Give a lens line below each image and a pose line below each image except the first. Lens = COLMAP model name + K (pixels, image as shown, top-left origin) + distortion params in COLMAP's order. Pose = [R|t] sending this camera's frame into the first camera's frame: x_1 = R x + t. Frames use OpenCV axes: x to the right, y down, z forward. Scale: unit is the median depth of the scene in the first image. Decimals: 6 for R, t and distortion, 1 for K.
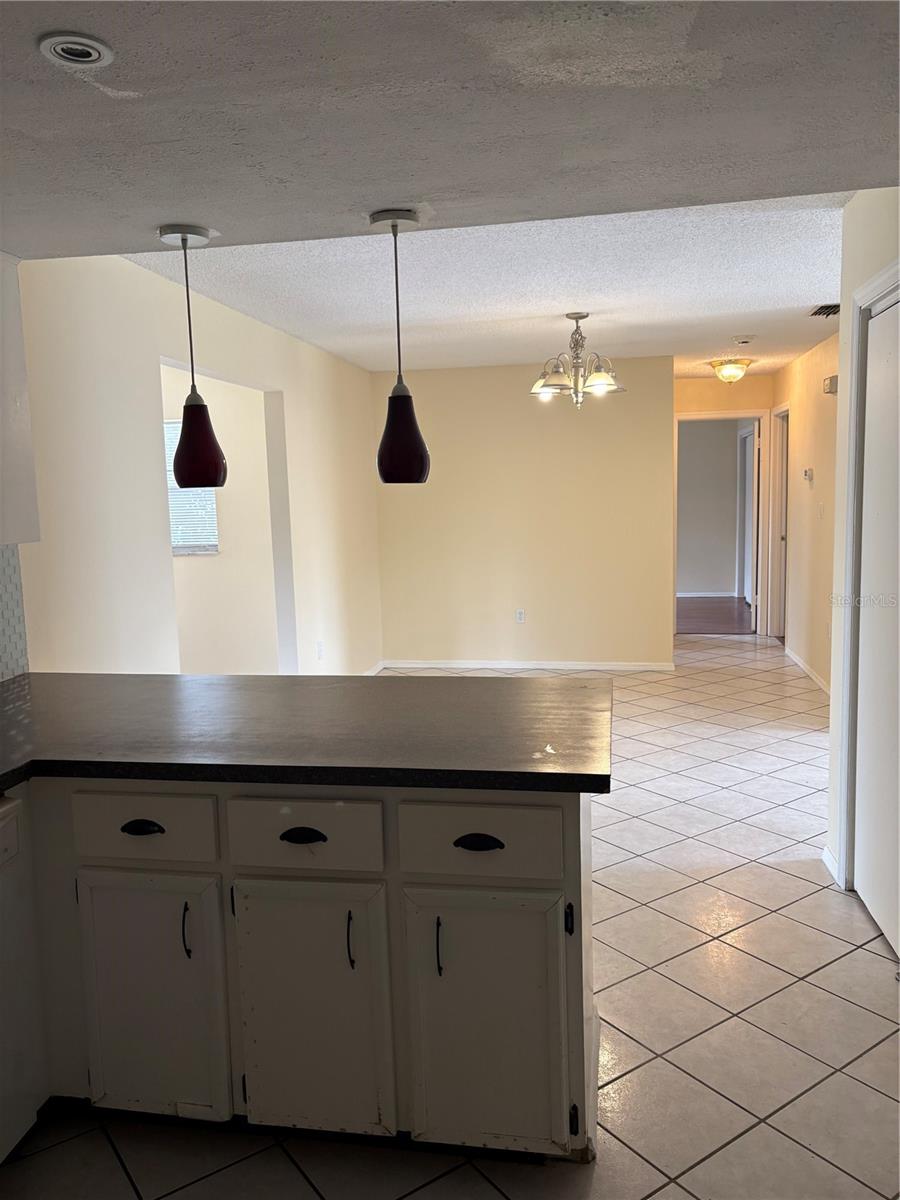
lens RADIAL K [[914.3, 0, 450.0], [0, 914.3, 600.0], [0, 0, 1]] dist [0.010279, -0.026945]
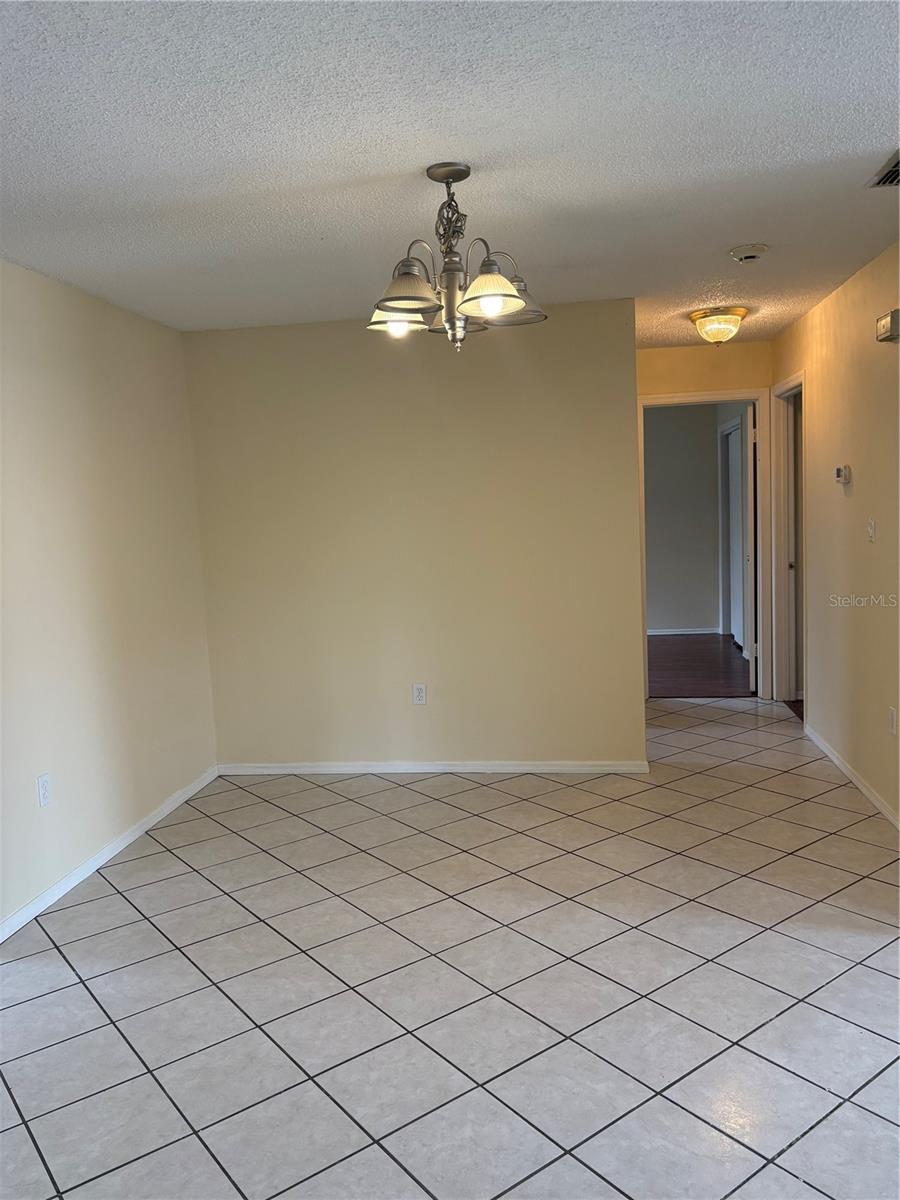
lens RADIAL K [[920.8, 0, 450.0], [0, 920.8, 600.0], [0, 0, 1]] dist [-0.032283, 0.010714]
pose [[0.999174, -0.022648, 0.033736, 0.080064], [0.023249, 0.999576, -0.017519, -0.039583], [-0.033325, 0.018289, 0.999277, 0.330356]]
